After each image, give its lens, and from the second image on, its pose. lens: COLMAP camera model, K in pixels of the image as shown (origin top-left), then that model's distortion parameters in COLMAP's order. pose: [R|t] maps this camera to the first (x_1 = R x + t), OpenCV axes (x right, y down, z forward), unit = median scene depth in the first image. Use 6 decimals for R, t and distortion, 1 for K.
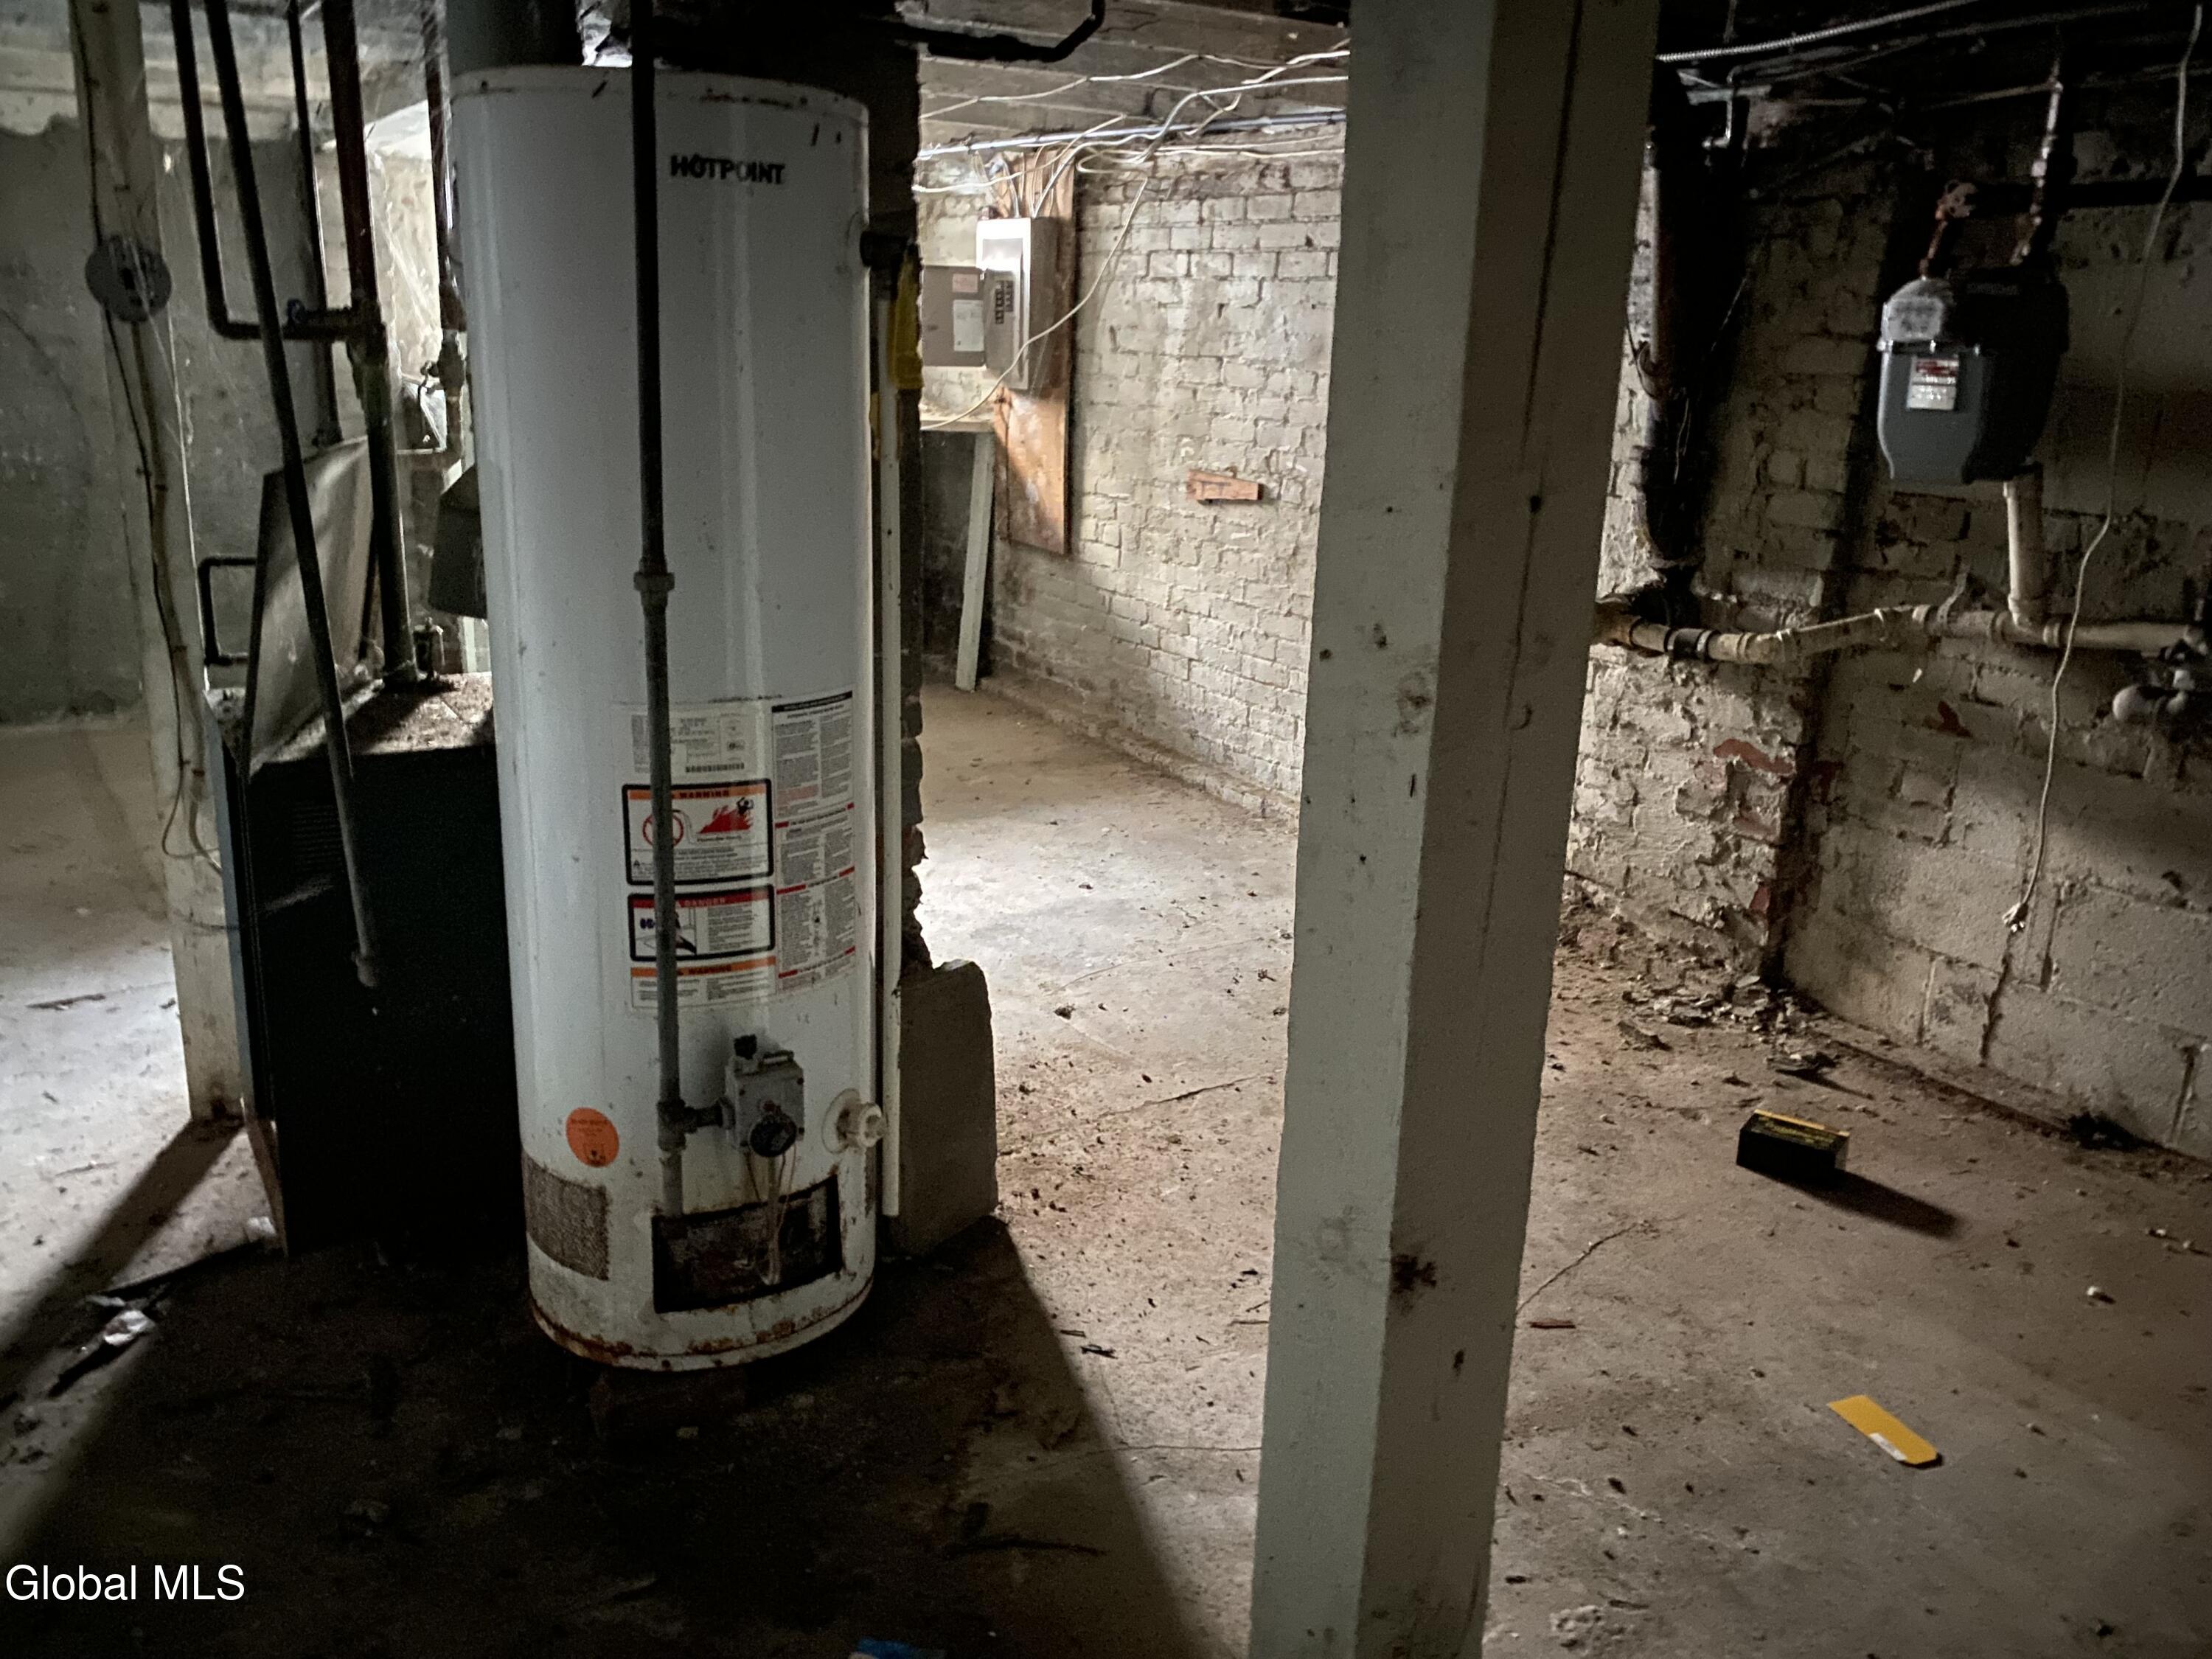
lens RADIAL K [[1676.5, 0, 1089.5], [0, 1676.5, 819.9], [0, 0, 1]] dist [0.056031, -0.049845]
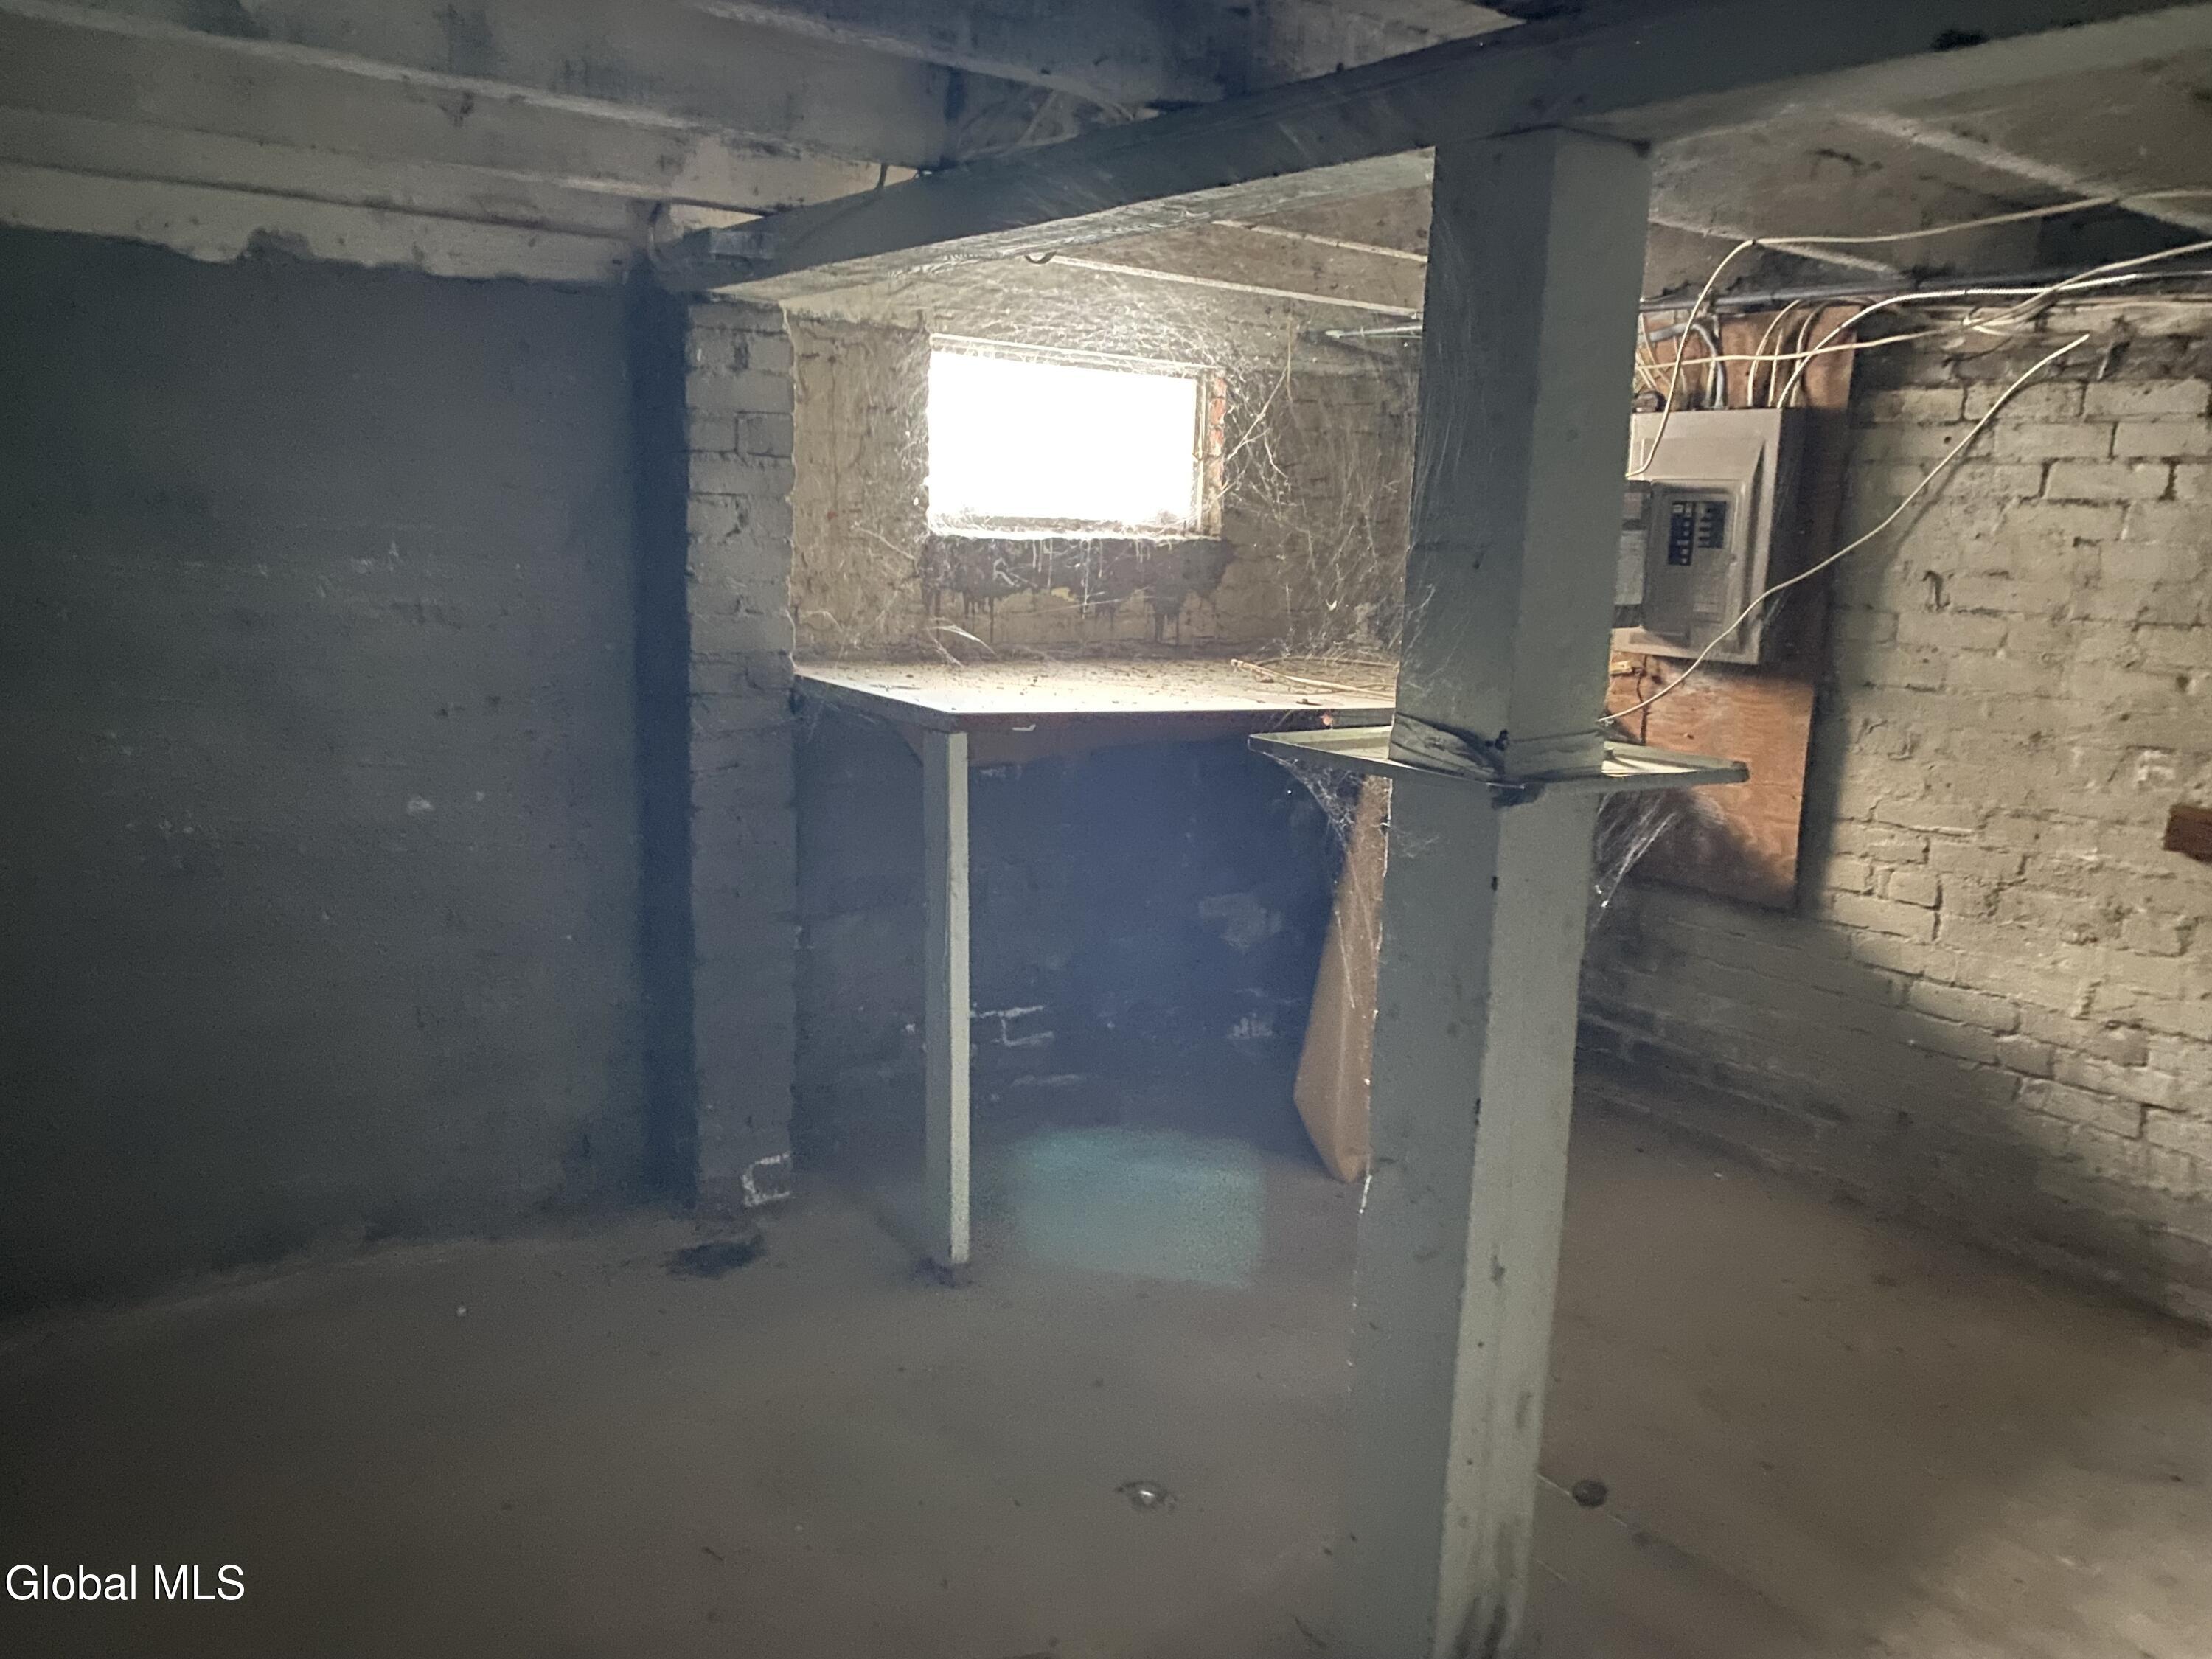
lens RADIAL K [[1676.5, 0, 1096.4], [0, 1676.5, 802.0], [0, 0, 1]] dist [0.056031, -0.049845]
pose [[0.994324, -0.018982, 0.104691, -0.472641], [0.031006, 0.992945, -0.114451, -0.182342], [-0.101780, 0.117047, 0.987897, 0.521473]]
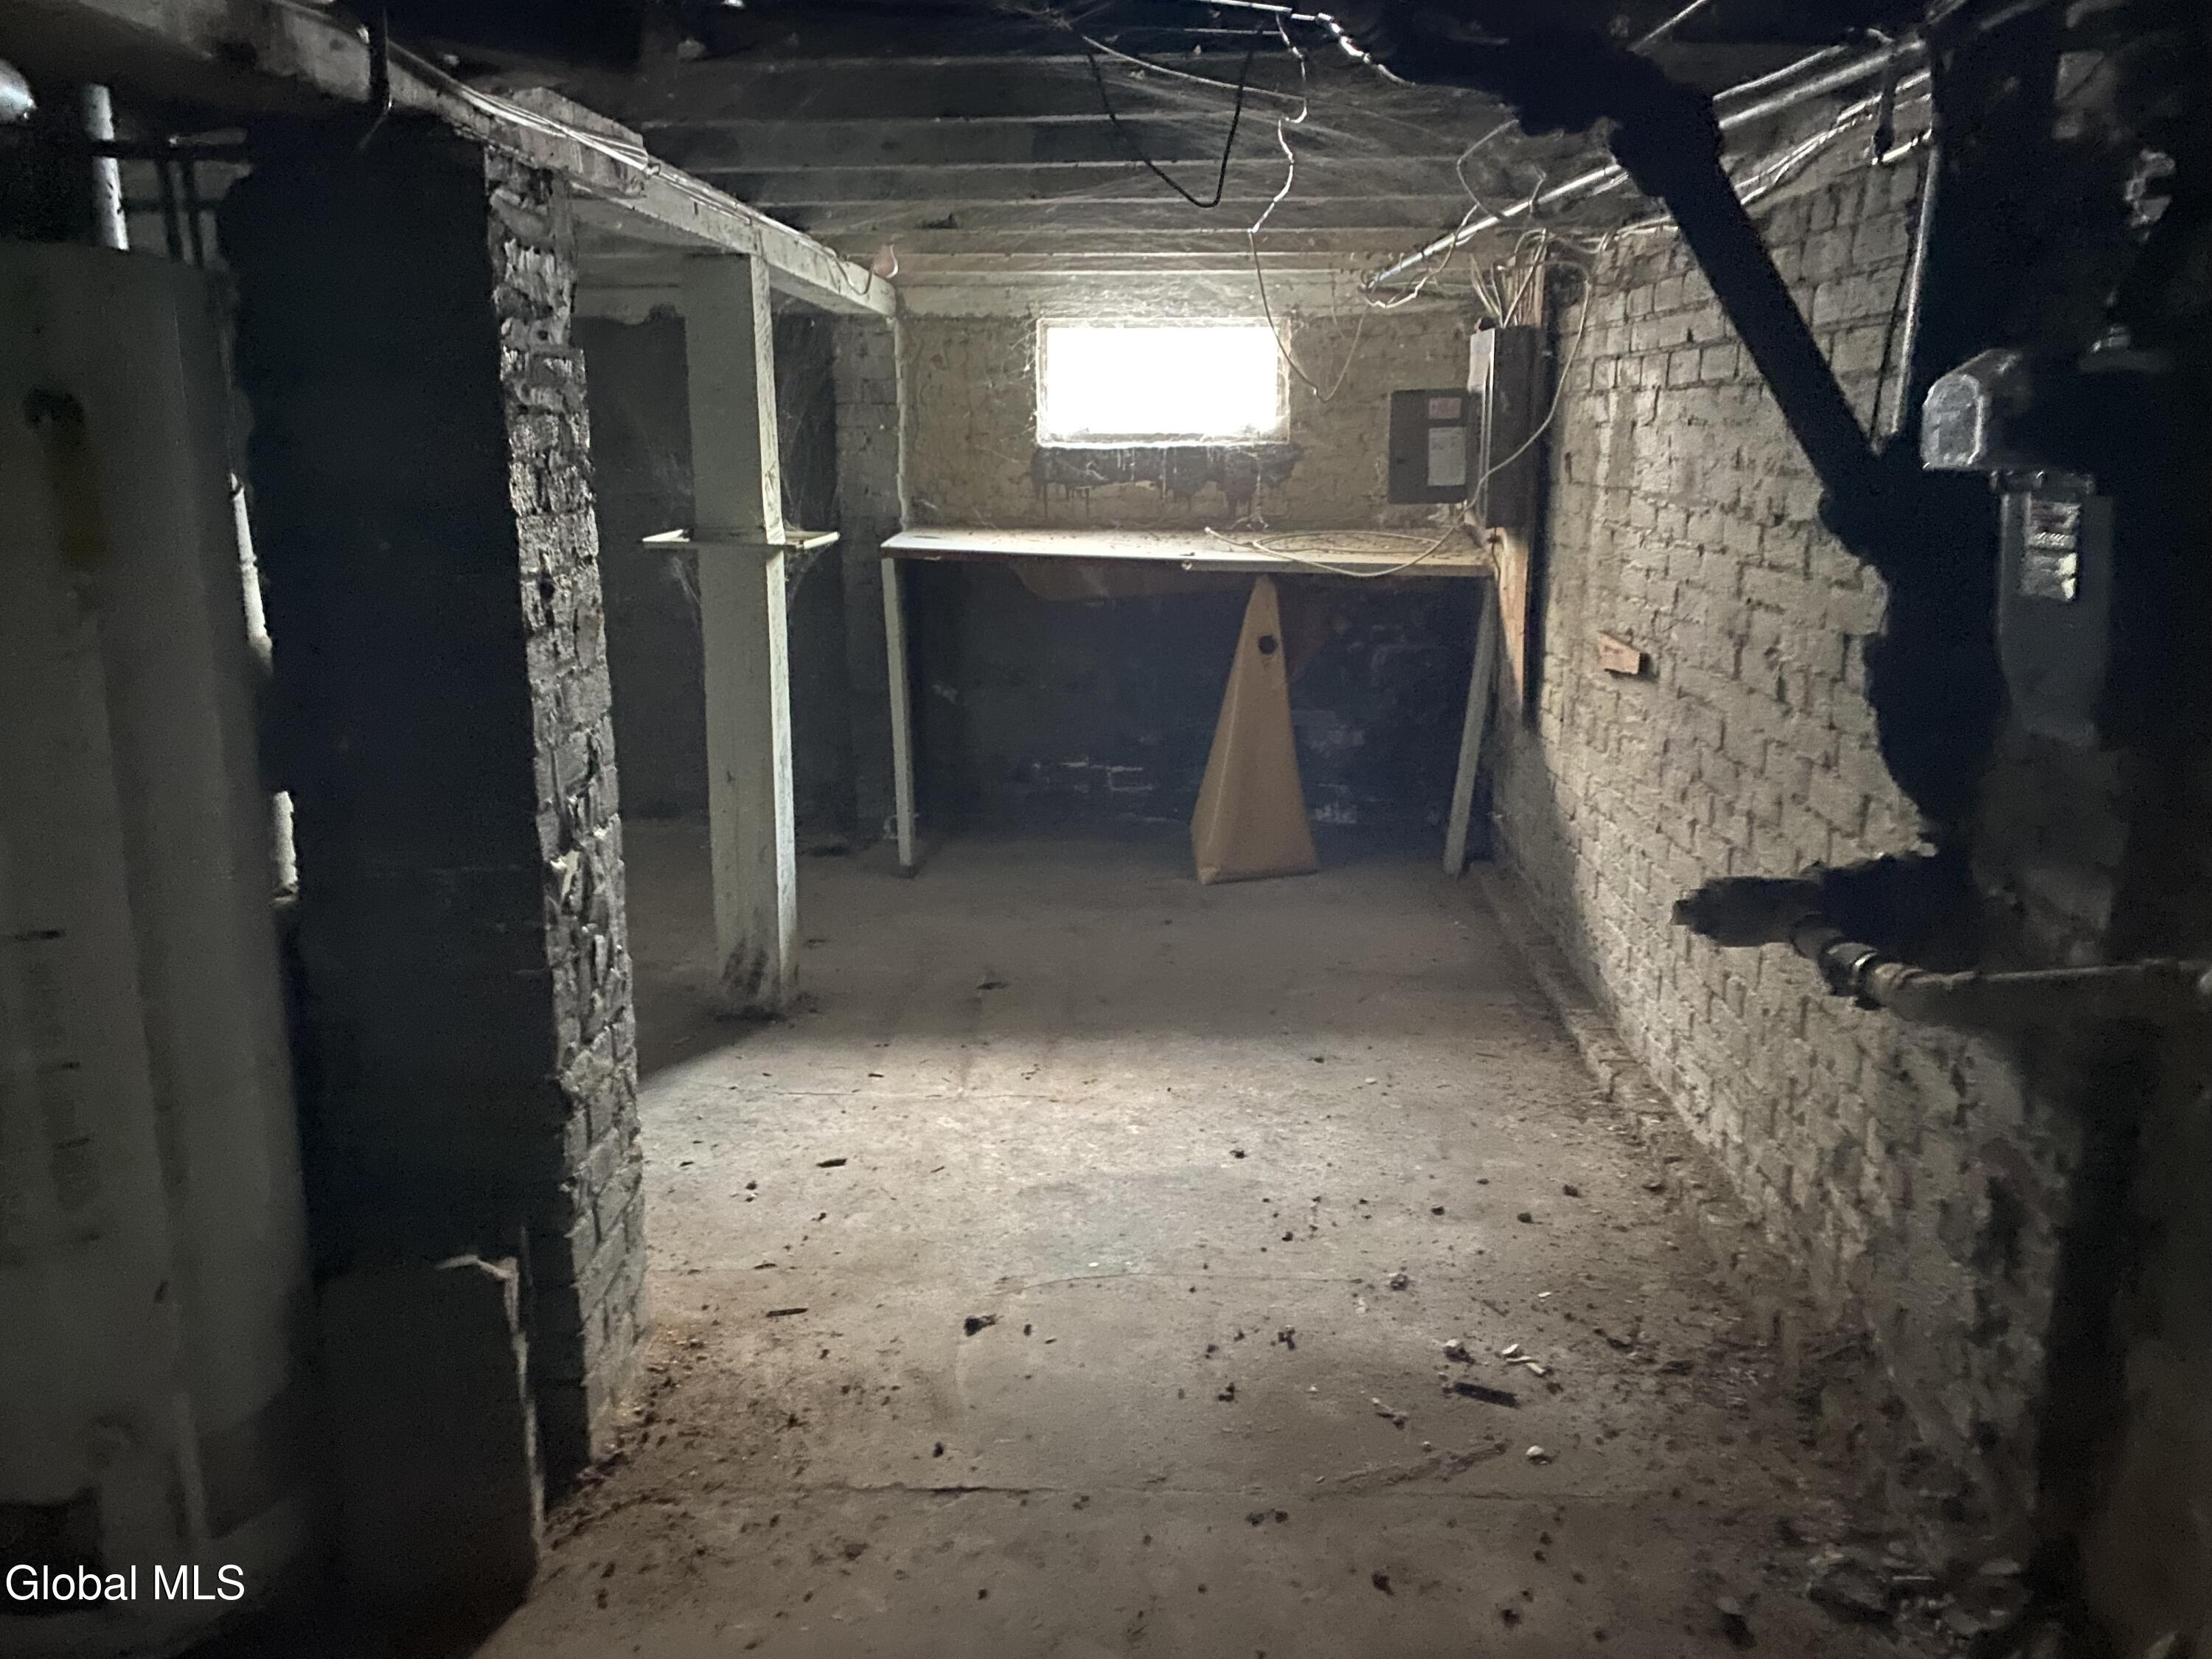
lens RADIAL K [[1676.5, 0, 1109.2], [0, 1676.5, 815.0], [0, 0, 1]] dist [0.056031, -0.049845]
pose [[0.833872, 0.085671, -0.545268, 0.364414], [-0.124604, 0.991598, -0.034759, -0.083288], [0.537709, 0.096927, 0.837541, 0.283751]]
